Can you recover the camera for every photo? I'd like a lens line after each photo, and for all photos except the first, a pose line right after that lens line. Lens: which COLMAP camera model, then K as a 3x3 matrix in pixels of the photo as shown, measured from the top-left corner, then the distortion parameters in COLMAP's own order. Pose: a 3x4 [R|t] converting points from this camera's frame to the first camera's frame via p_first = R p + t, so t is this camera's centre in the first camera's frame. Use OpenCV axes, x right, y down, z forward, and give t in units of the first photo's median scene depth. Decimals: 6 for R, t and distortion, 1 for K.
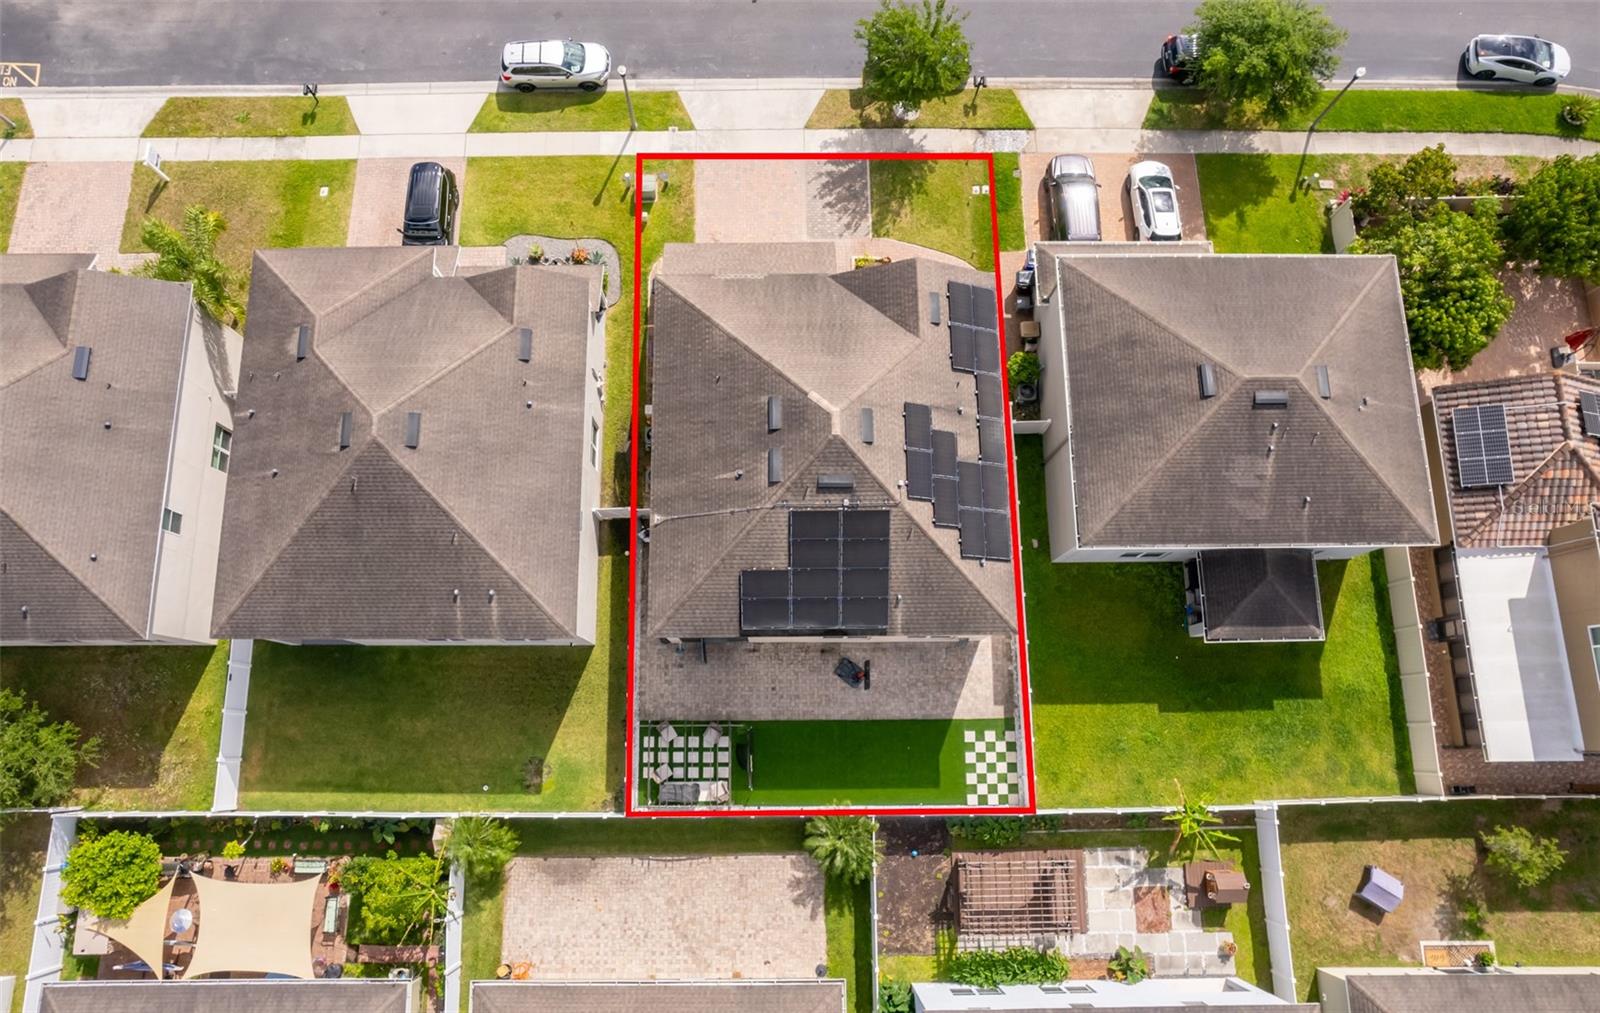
lens RADIAL K [[1148.2, 0, 800.0], [0, 1148.2, 506.5], [0, 0, 1]] dist [-0.050224, 0.000020]
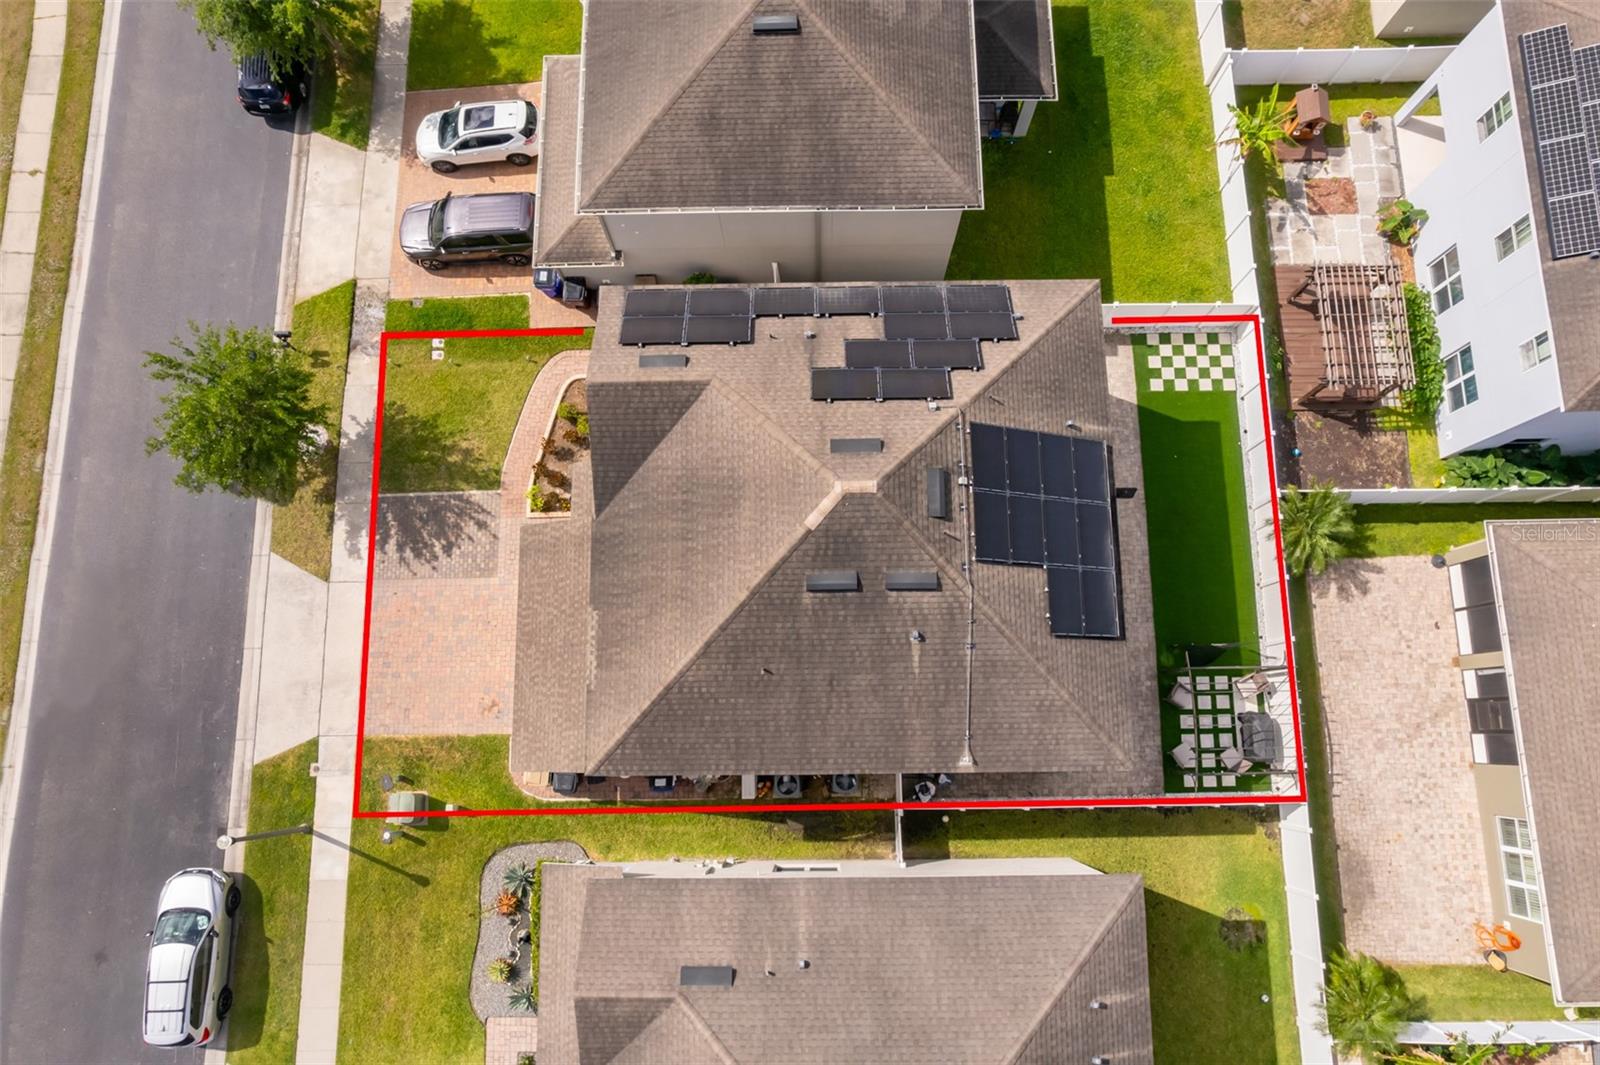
lens RADIAL K [[1013.0, 0, 806.5], [0, 1013.0, 537.5], [0, 0, 1]] dist [-0.089236, 0.081784]
pose [[0.000126, -0.983237, 0.182332, -0.093844], [0.974639, 0.040924, 0.220009, -0.203916], [-0.223782, 0.177680, 0.958306, 0.381608]]
